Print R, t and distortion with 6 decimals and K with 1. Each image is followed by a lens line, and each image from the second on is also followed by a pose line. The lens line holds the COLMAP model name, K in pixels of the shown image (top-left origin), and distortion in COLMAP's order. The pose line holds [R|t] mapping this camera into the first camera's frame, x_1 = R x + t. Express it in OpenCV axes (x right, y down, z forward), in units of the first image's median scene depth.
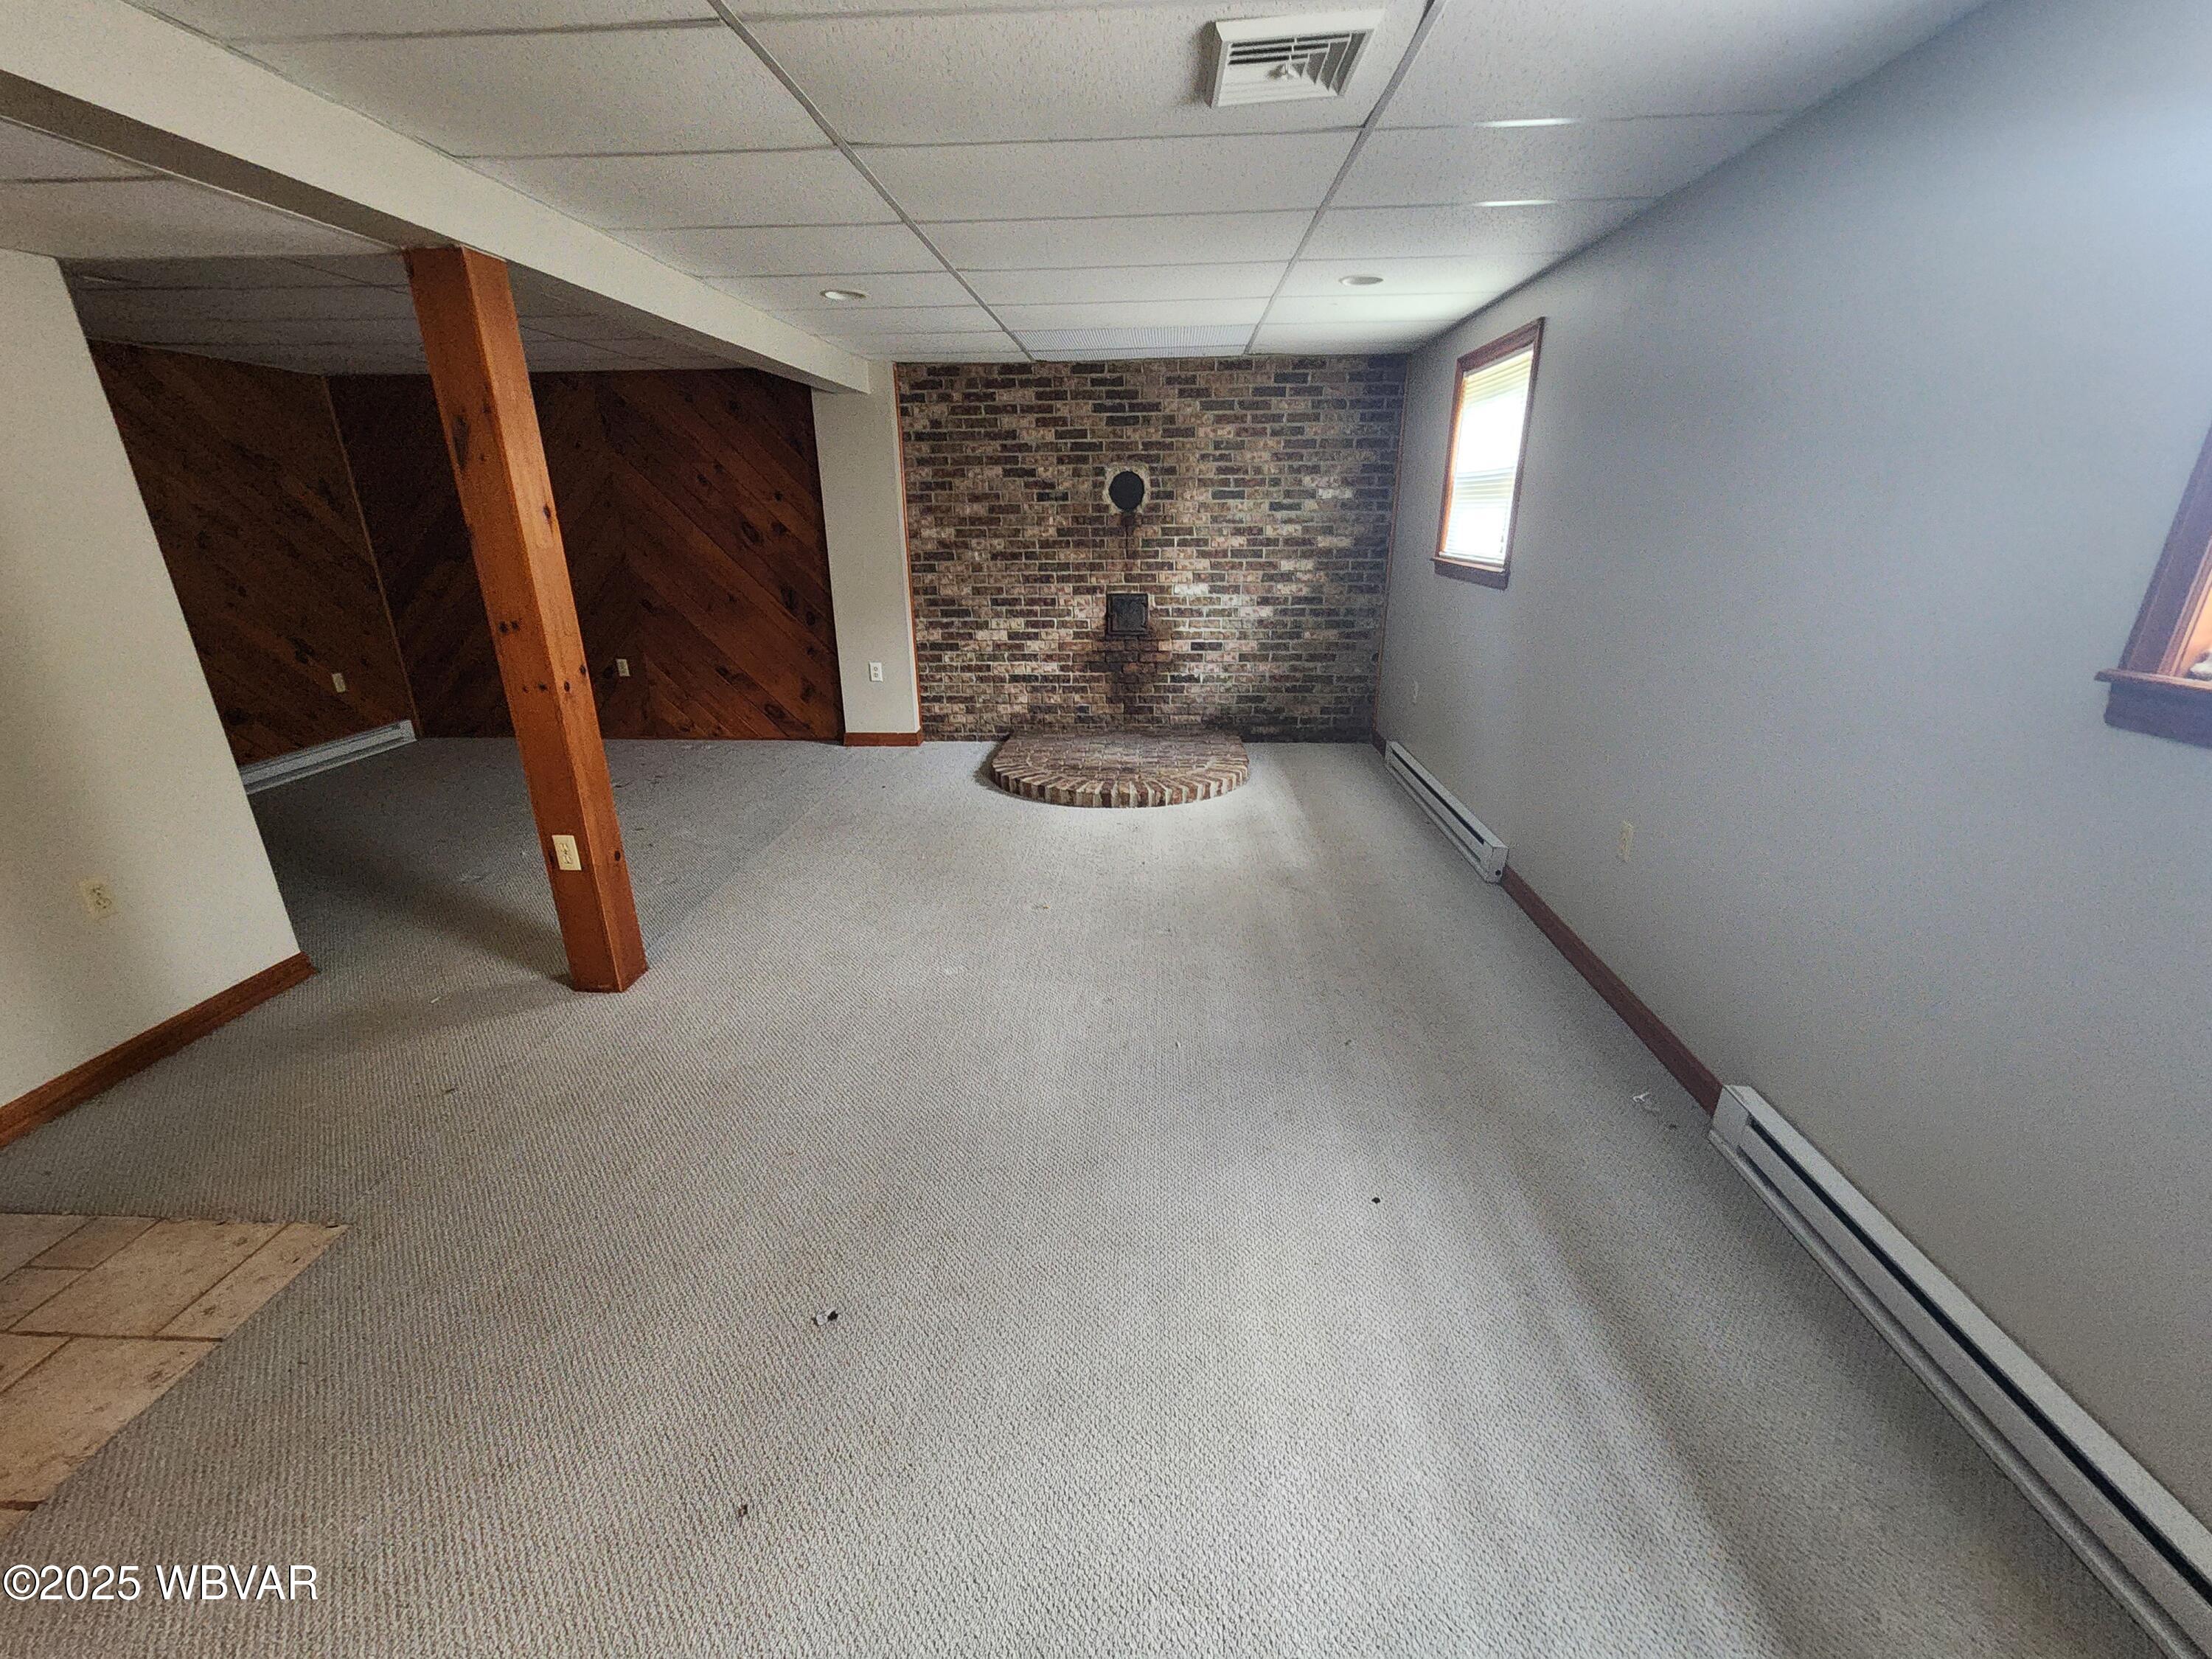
lens RADIAL K [[907.4, 0, 1110.8], [0, 907.4, 853.3], [0, 0, 1]] dist [-0.001505, 0.000915]
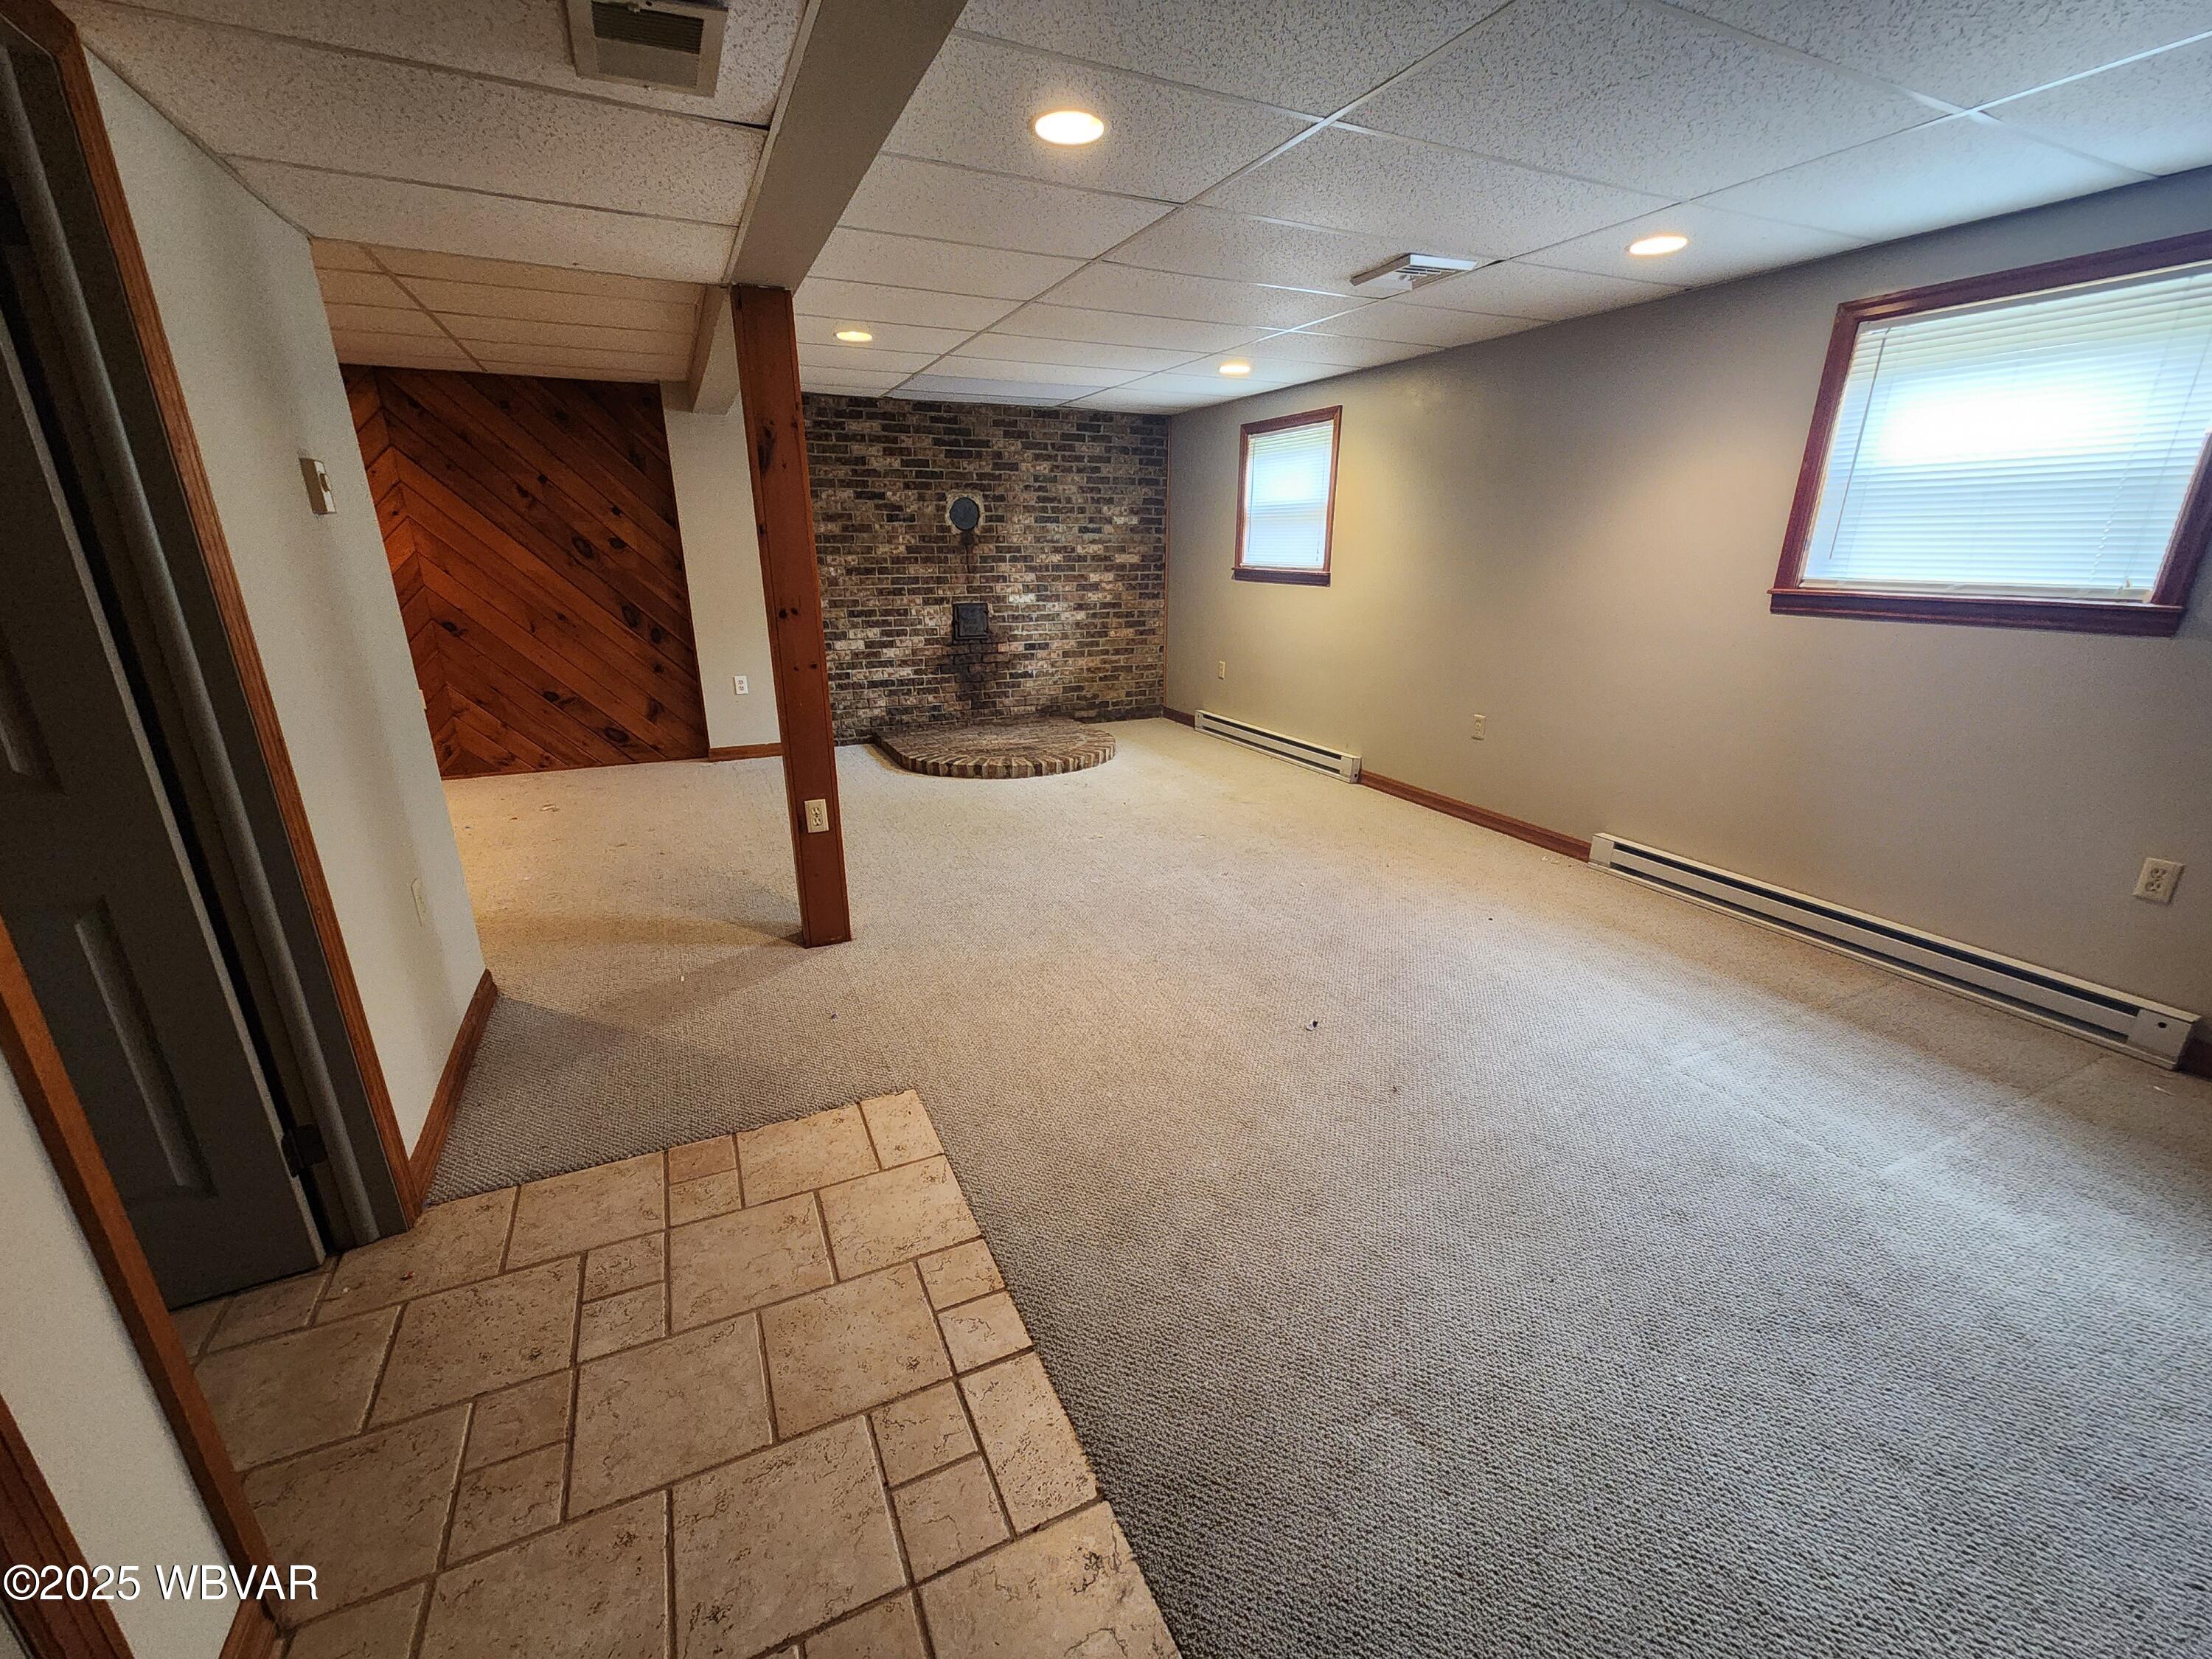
lens RADIAL K [[905.9, 0, 1109.8], [0, 905.9, 853.1], [0, 0, 1]] dist [0.000249, 0.000258]
pose [[0.879137, -0.145453, 0.453830, -0.392281], [0.160847, 0.986968, 0.004739, 0.047989], [-0.448605, 0.068831, 0.891076, -0.076217]]
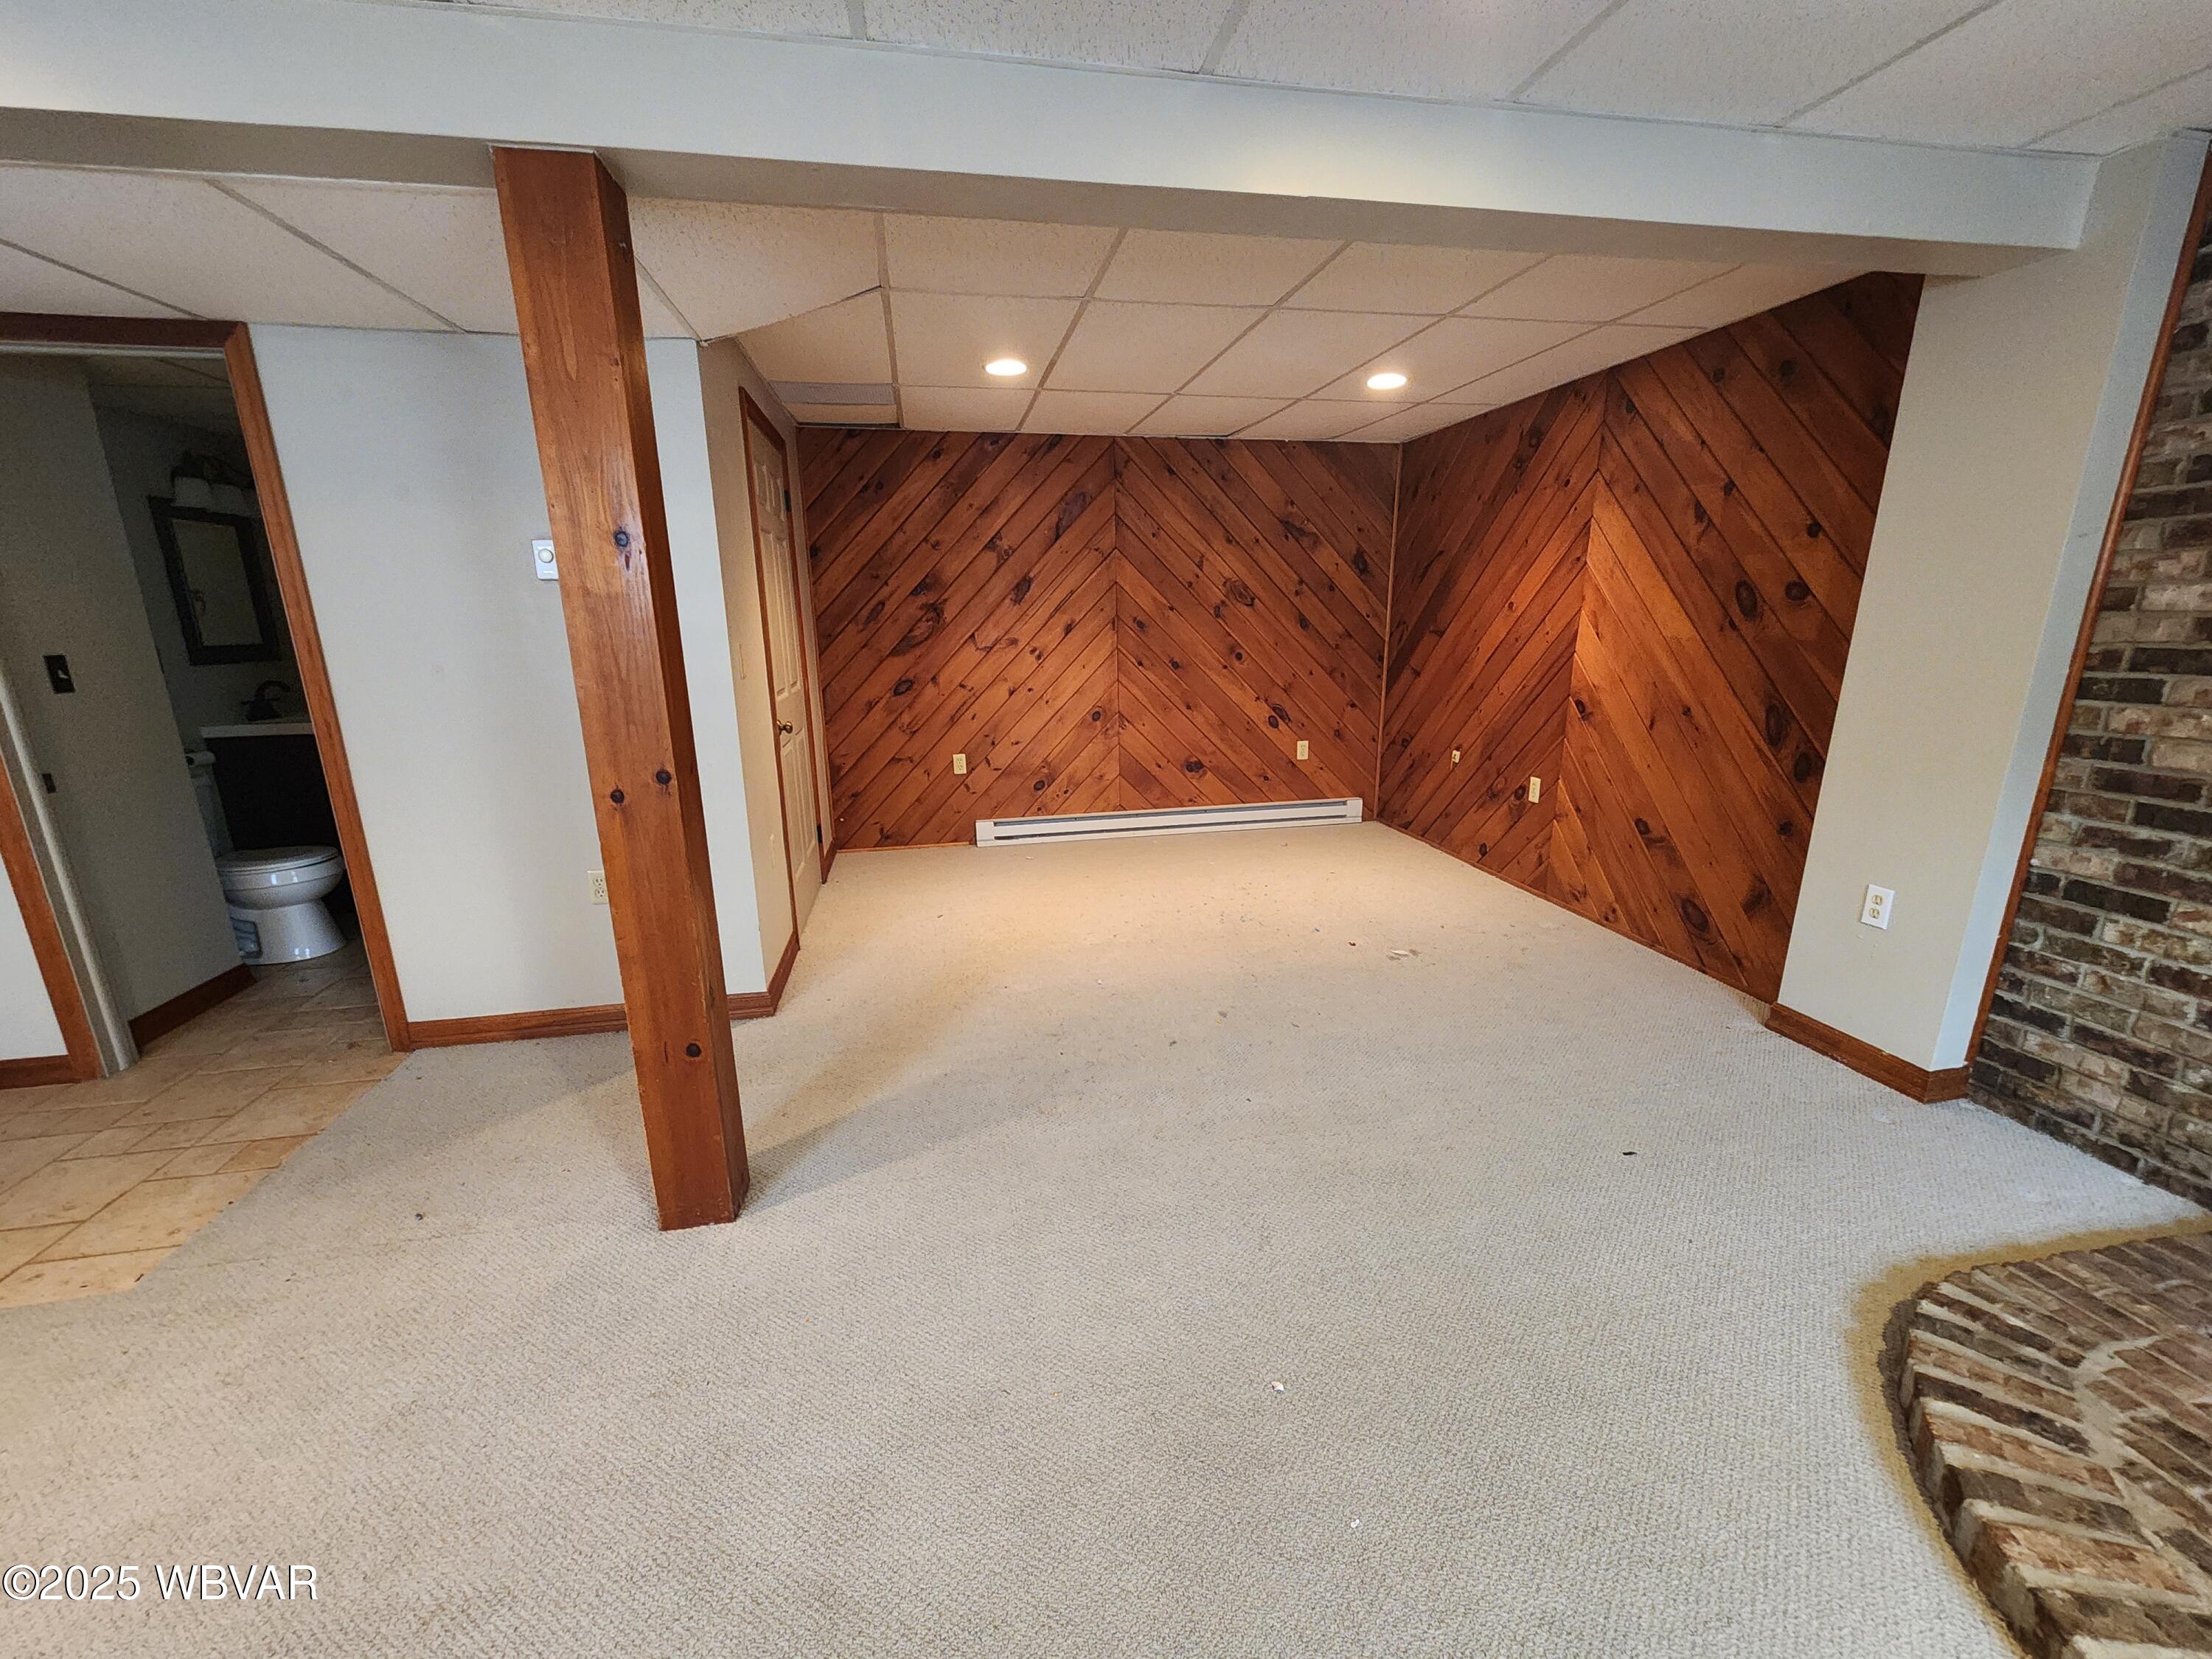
lens RADIAL K [[907.4, 0, 1110.8], [0, 907.4, 853.3], [0, 0, 1]] dist [-0.001505, 0.000915]
pose [[0.244708, 0.252675, -0.936095, 0.057259], [-0.335552, 0.927859, 0.162734, -0.175008], [0.909683, 0.274286, 0.311840, 0.529813]]
